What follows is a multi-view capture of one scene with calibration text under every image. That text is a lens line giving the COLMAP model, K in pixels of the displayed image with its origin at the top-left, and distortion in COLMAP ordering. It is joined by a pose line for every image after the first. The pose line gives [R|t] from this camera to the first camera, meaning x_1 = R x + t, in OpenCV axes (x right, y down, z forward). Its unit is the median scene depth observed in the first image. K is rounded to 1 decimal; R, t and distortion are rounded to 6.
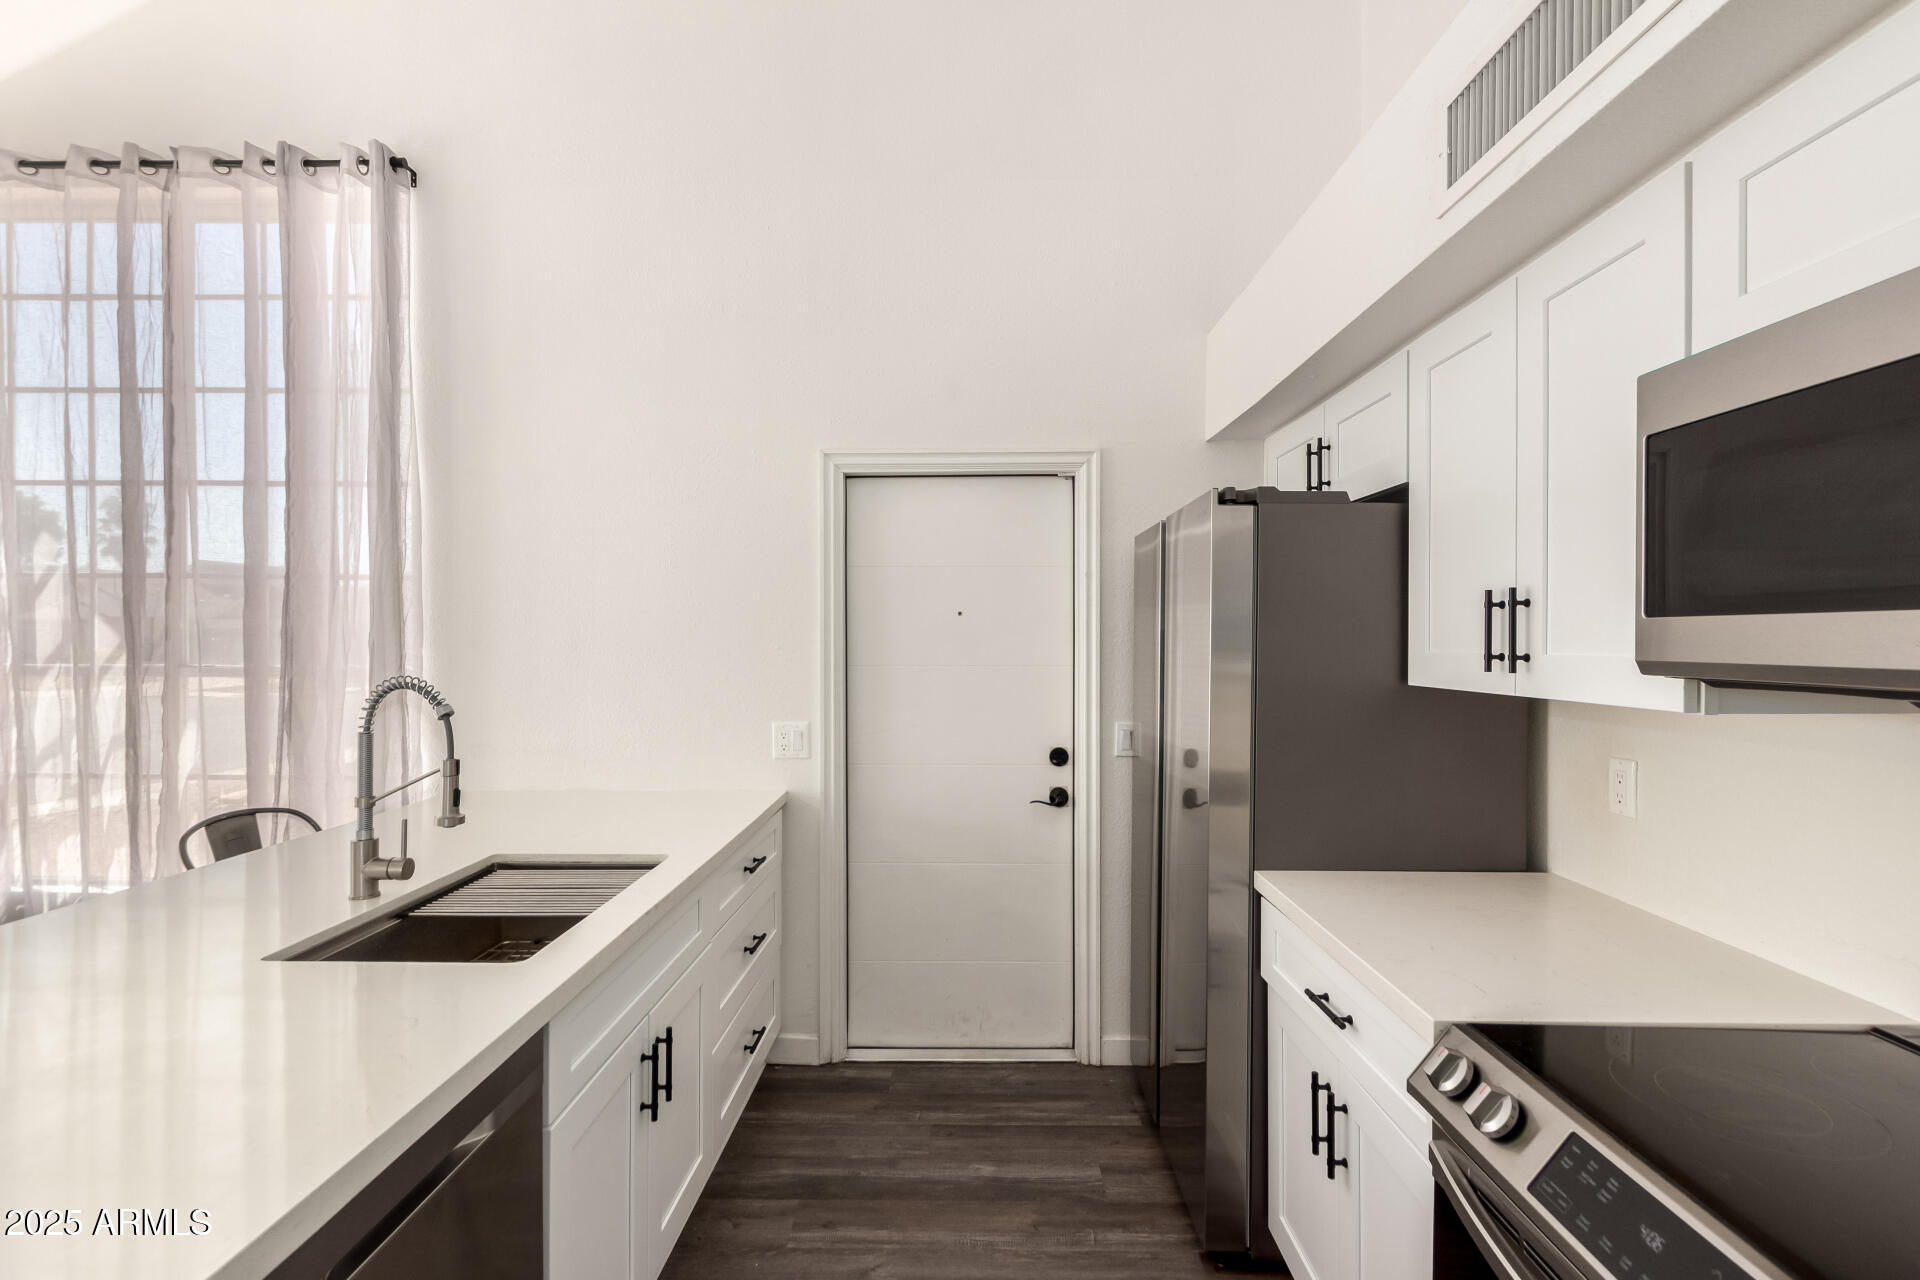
lens RADIAL K [[877.3, 0, 961.8], [0, 877.3, 637.4], [0, 0, 1]] dist [0.006598, -0.002269]
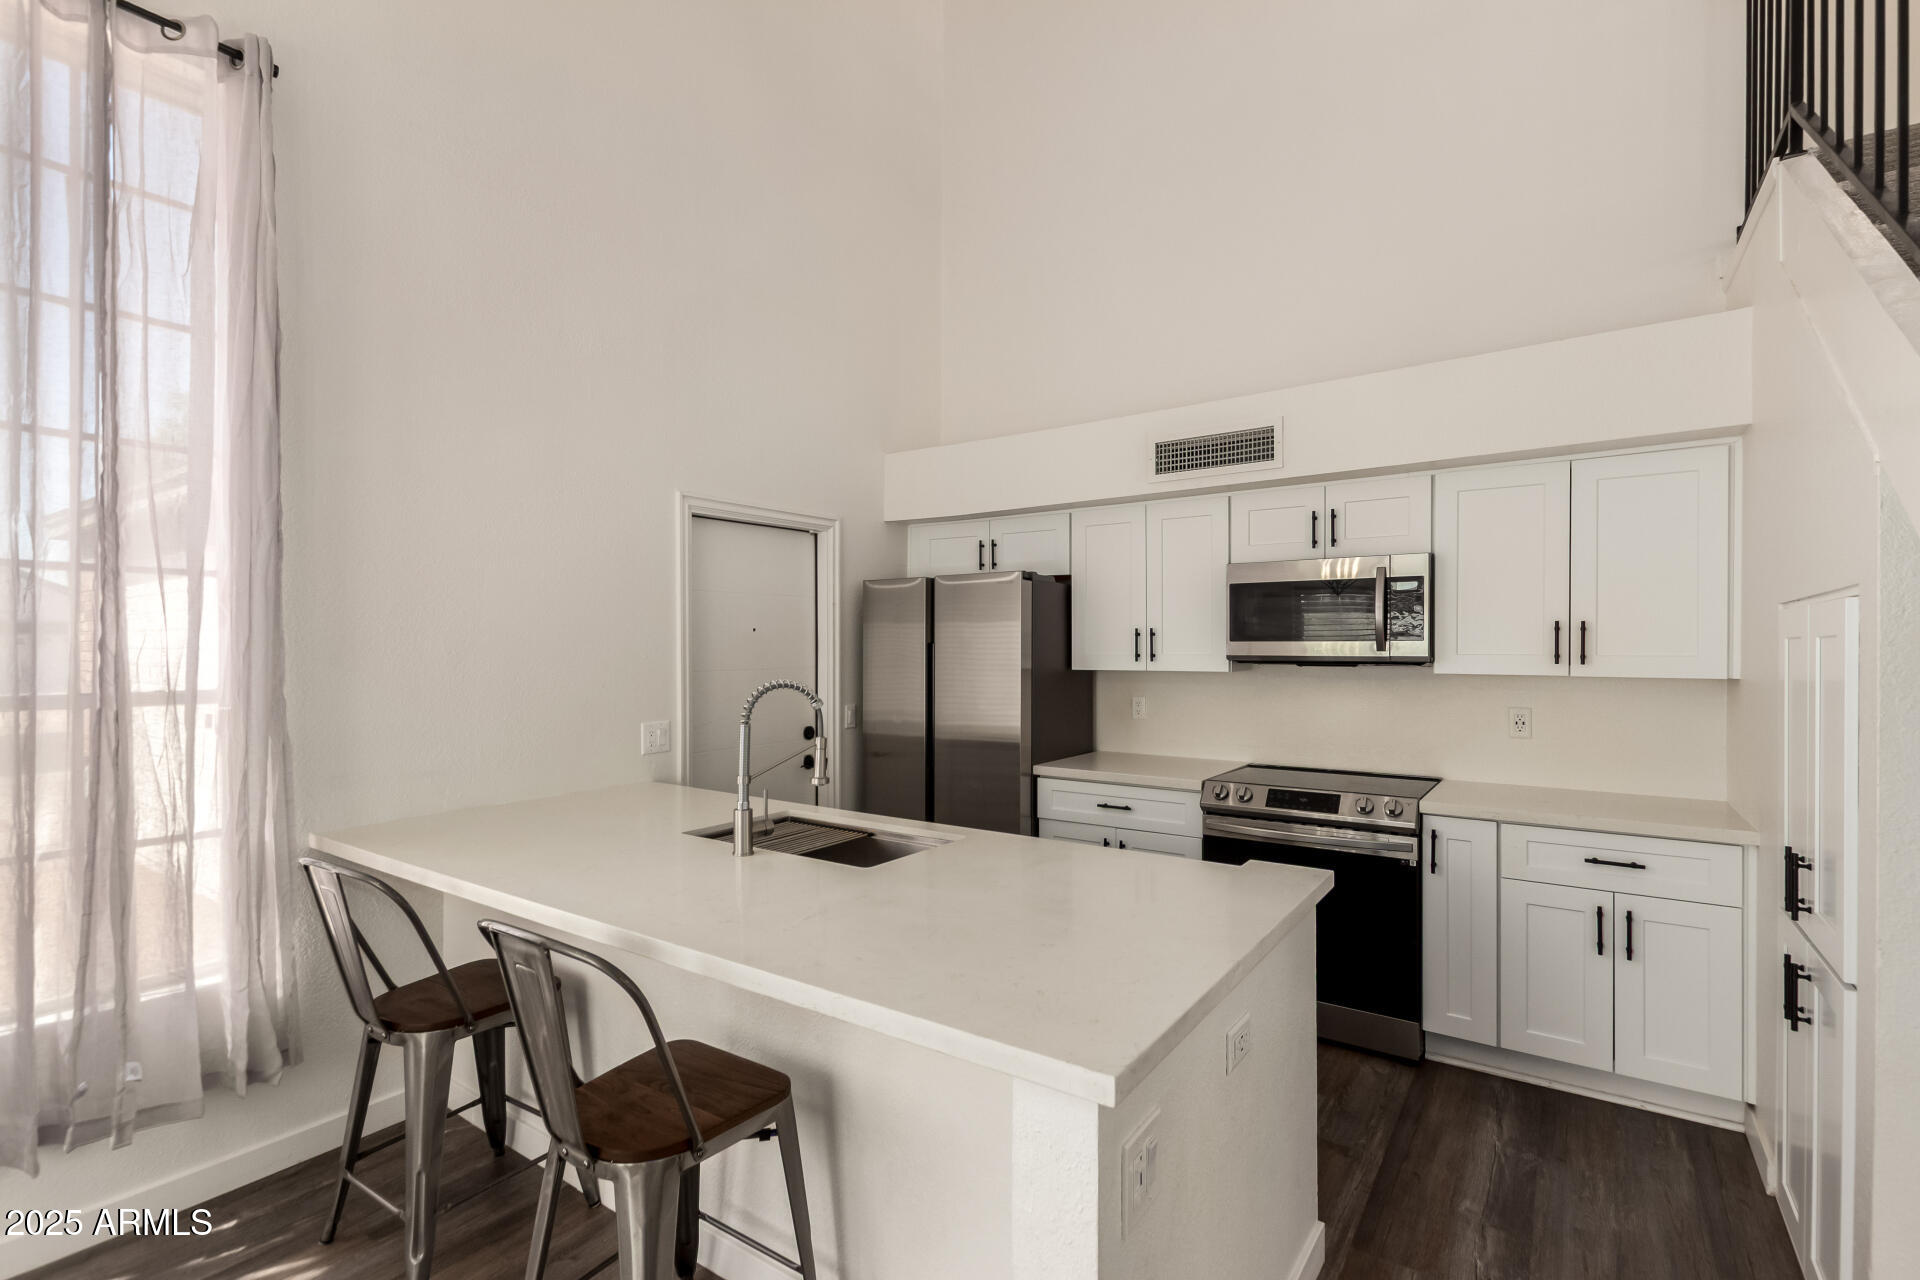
lens RADIAL K [[877.3, 0, 950.1], [0, 877.3, 645.4], [0, 0, 1]] dist [0.006598, -0.002269]
pose [[0.567845, -0.002290, 0.823132, -1.395582], [0.001853, 0.999997, 0.001503, -0.008196], [-0.823133, 0.000671, 0.567848, 0.030435]]
